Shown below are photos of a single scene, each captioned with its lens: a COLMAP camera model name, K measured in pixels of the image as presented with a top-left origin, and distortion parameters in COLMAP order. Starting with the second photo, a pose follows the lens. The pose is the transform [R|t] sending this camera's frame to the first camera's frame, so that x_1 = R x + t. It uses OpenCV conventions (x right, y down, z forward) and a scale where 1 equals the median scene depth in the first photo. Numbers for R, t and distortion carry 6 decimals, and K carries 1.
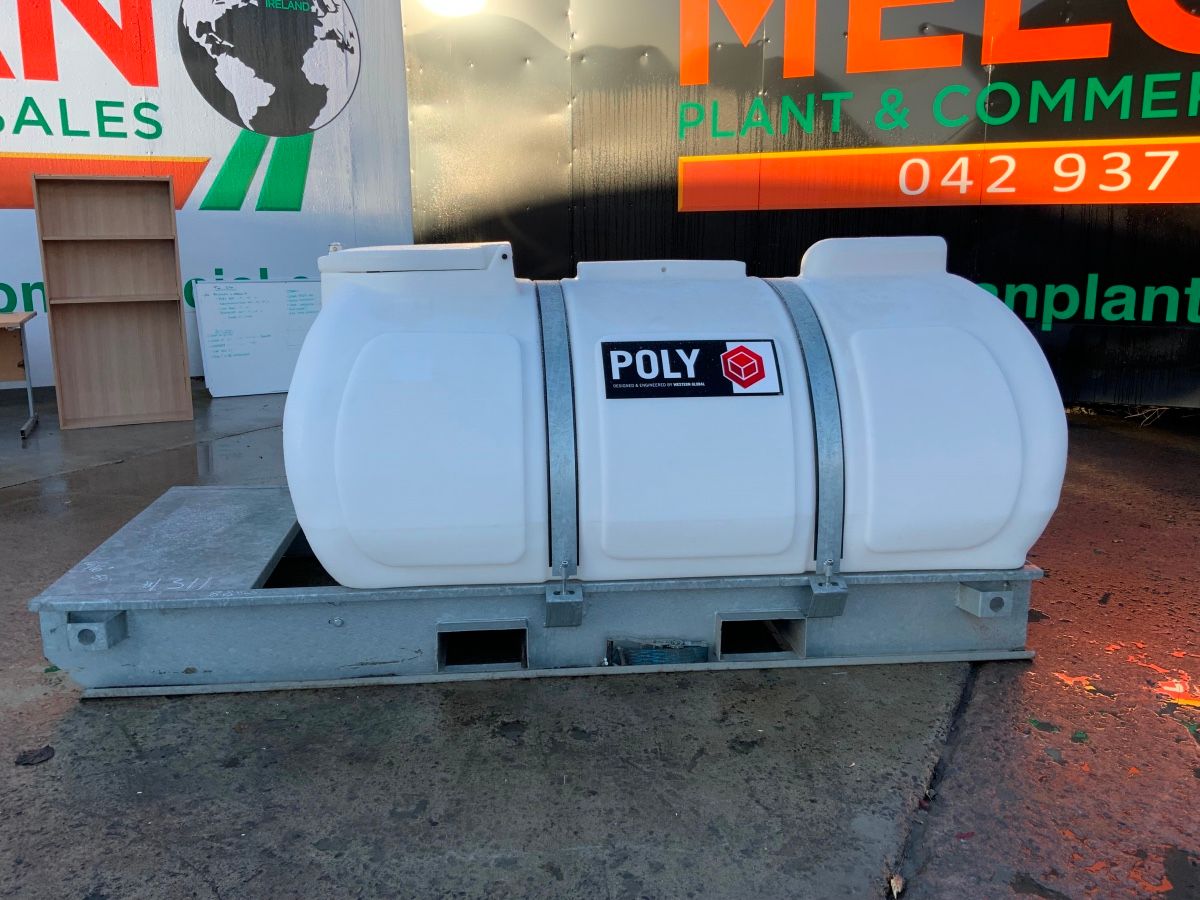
lens RADIAL K [[999.2, 0, 600.0], [0, 999.2, 450.0], [0, 0, 1]] dist [0.042992, -0.094511]
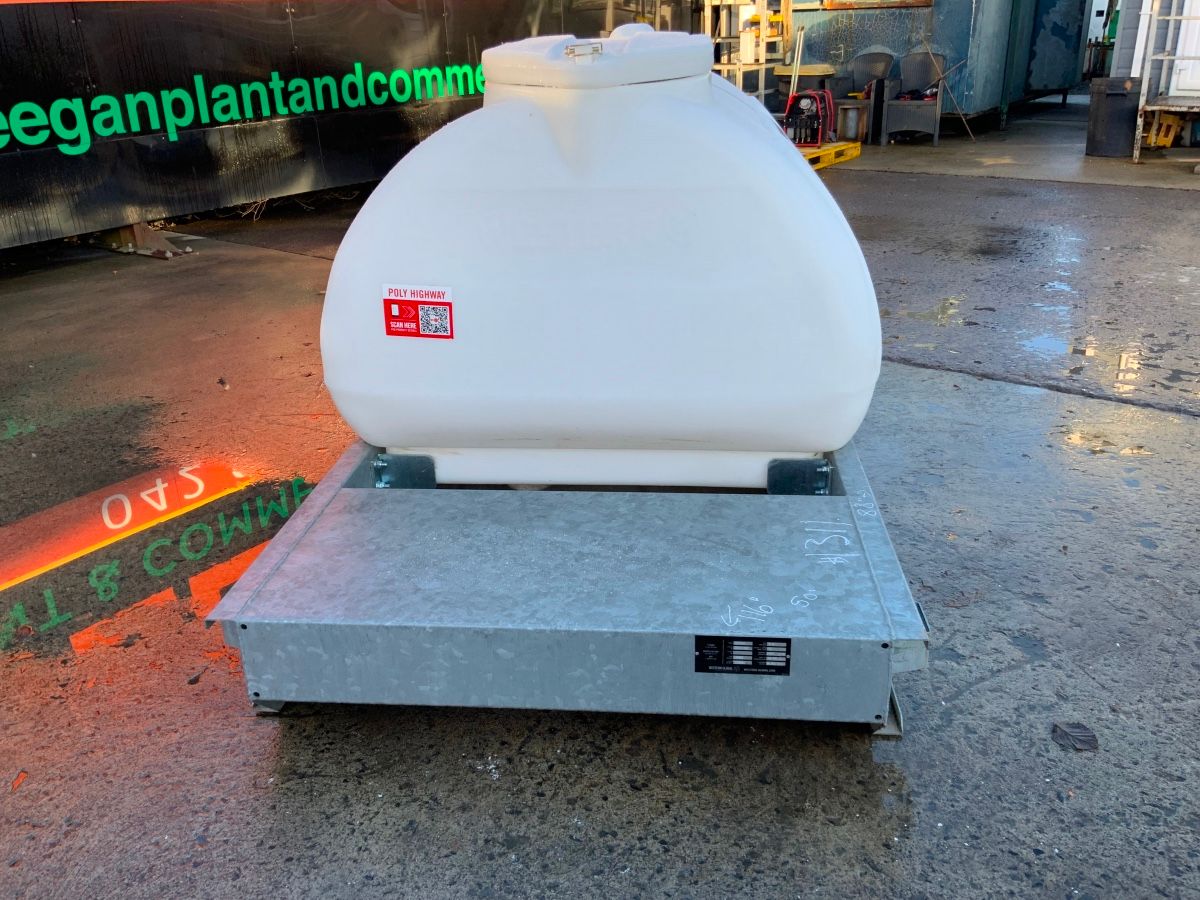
lens RADIAL K [[999.2, 0, 600.0], [0, 999.2, 450.0], [0, 0, 1]] dist [0.042992, -0.094511]
pose [[0.194746, -0.391451, 0.899355, -1.048337], [0.230748, 0.909461, 0.345883, -0.206019], [-0.953325, 0.140165, 0.267441, 0.935983]]
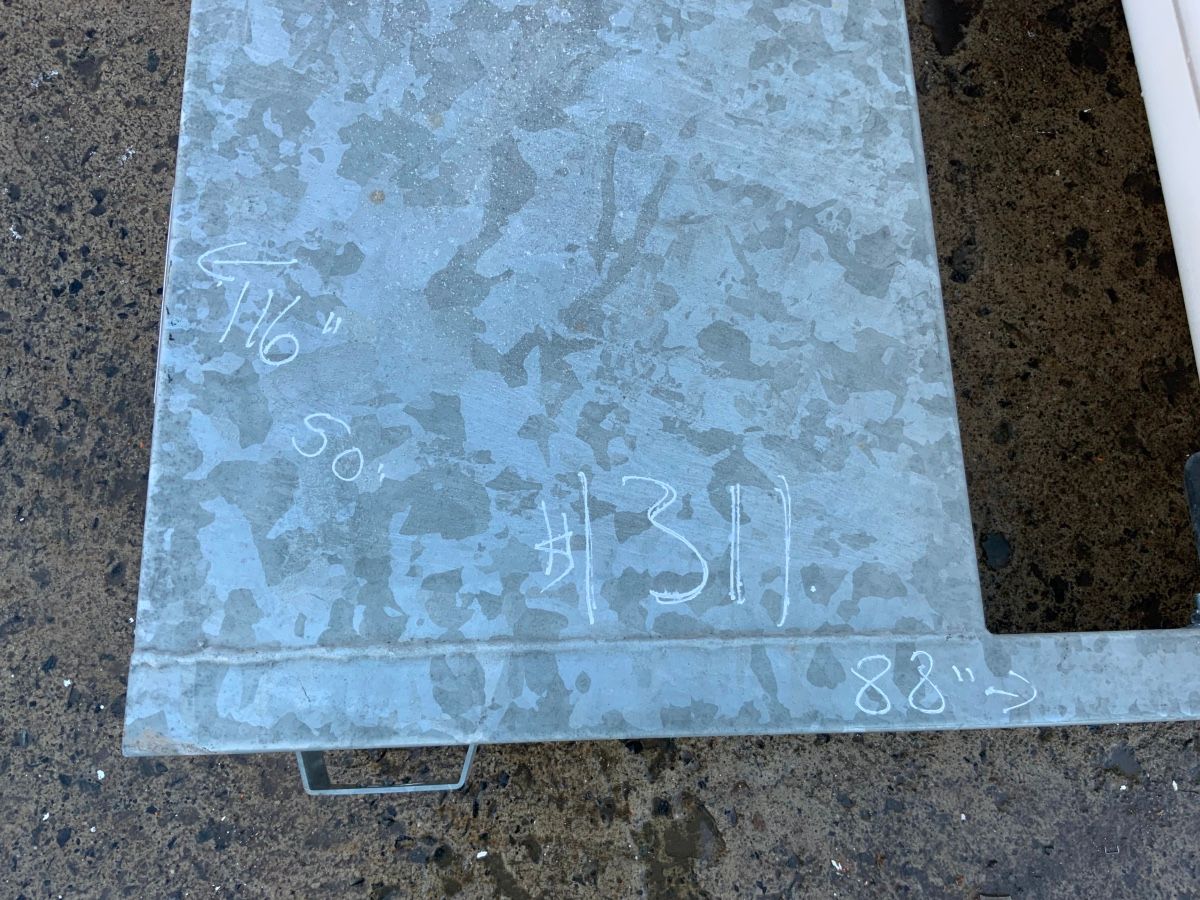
lens RADIAL K [[999.2, 0, 600.0], [0, 999.2, 450.0], [0, 0, 1]] dist [0.042992, -0.094511]
pose [[0.994451, 0.093392, 0.048428, -0.444579], [-0.086043, 0.457185, 0.885200, -0.087190], [0.060530, -0.884455, 0.462684, 0.889739]]
